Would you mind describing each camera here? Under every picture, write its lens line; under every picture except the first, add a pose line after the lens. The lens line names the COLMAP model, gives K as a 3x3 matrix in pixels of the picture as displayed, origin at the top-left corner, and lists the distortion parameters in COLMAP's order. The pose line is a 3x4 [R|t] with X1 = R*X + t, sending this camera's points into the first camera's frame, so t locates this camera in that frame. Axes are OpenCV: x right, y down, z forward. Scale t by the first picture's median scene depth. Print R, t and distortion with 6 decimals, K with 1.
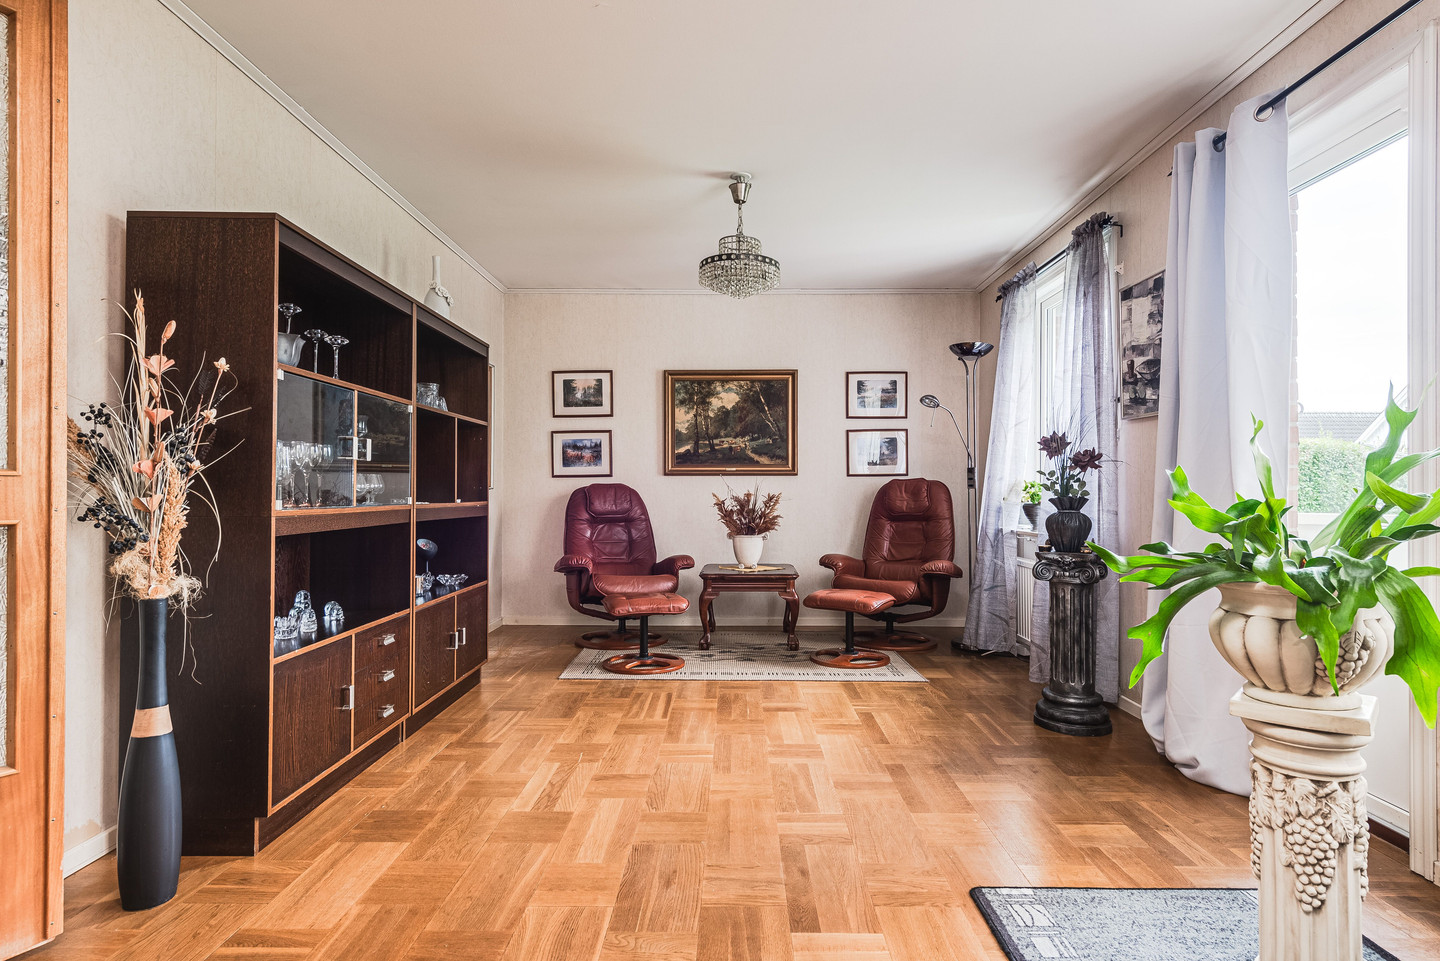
lens RADIAL K [[754.5, 0, 723.8], [0, 754.5, 484.7], [0, 0, 1]] dist [0.002243, 0.000301]
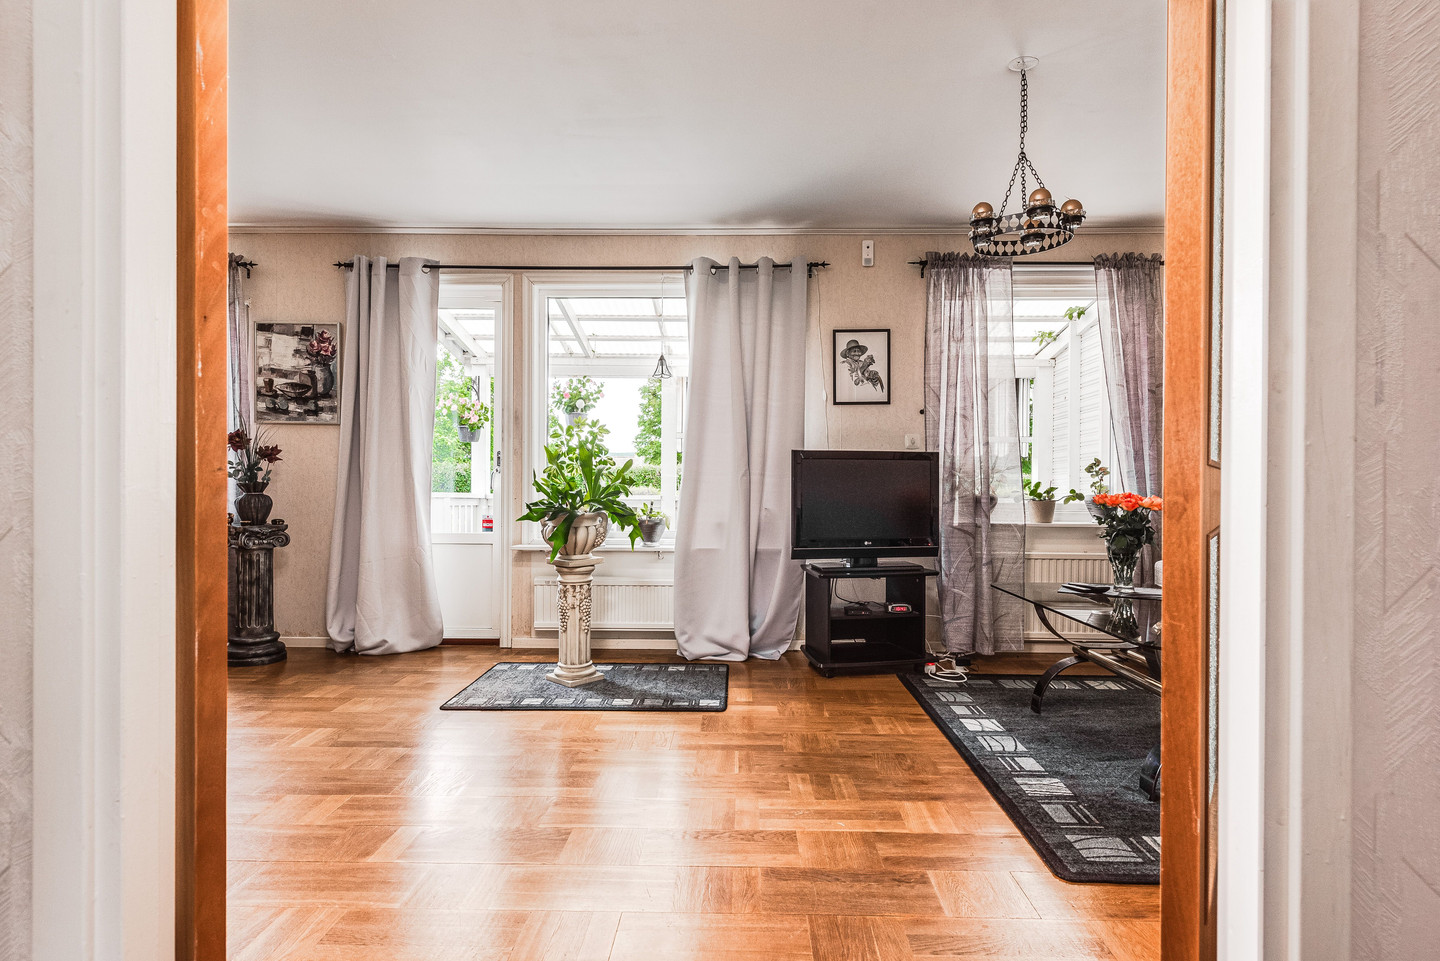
lens RADIAL K [[754.5, 0, 722.0], [0, 754.5, 479.7], [0, 0, 1]] dist [0.002243, 0.000301]
pose [[0.018334, -0.004272, 0.999823, -0.801128], [-0.009819, 0.999942, 0.004452, -0.001572], [-0.999784, -0.009899, 0.018291, 0.188645]]
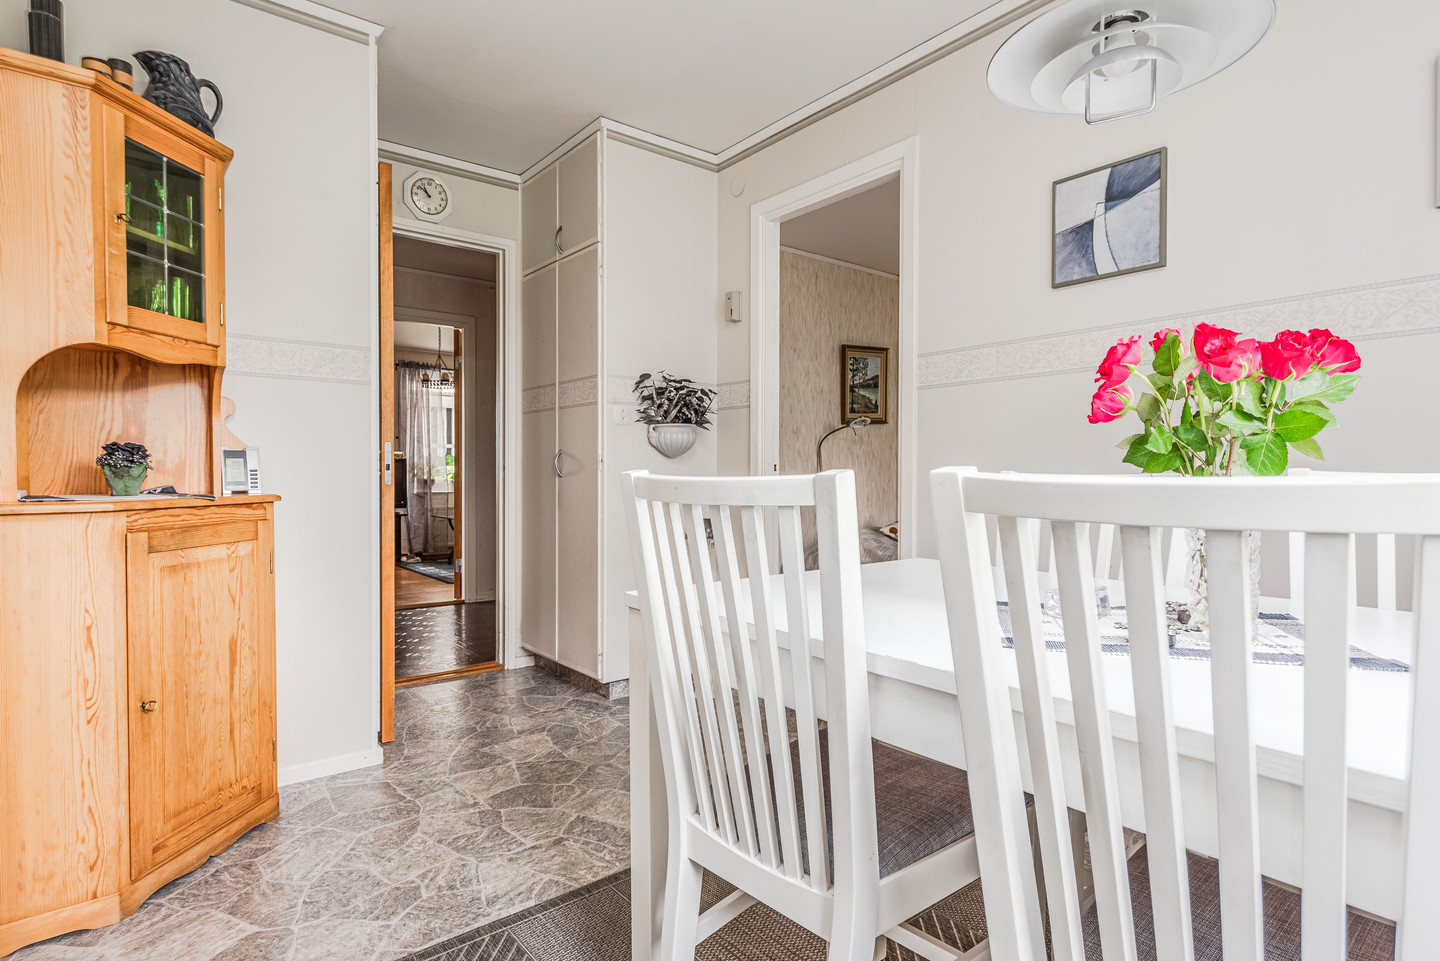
lens RADIAL K [[754.5, 0, 719.3], [0, 754.5, 478.8], [0, 0, 1]] dist [0.002243, 0.000301]
pose [[-0.627606, -0.005300, 0.778513, -2.421591], [-0.000632, 0.999980, 0.006299, 0.008848], [-0.778531, 0.003461, -0.627597, 0.699939]]
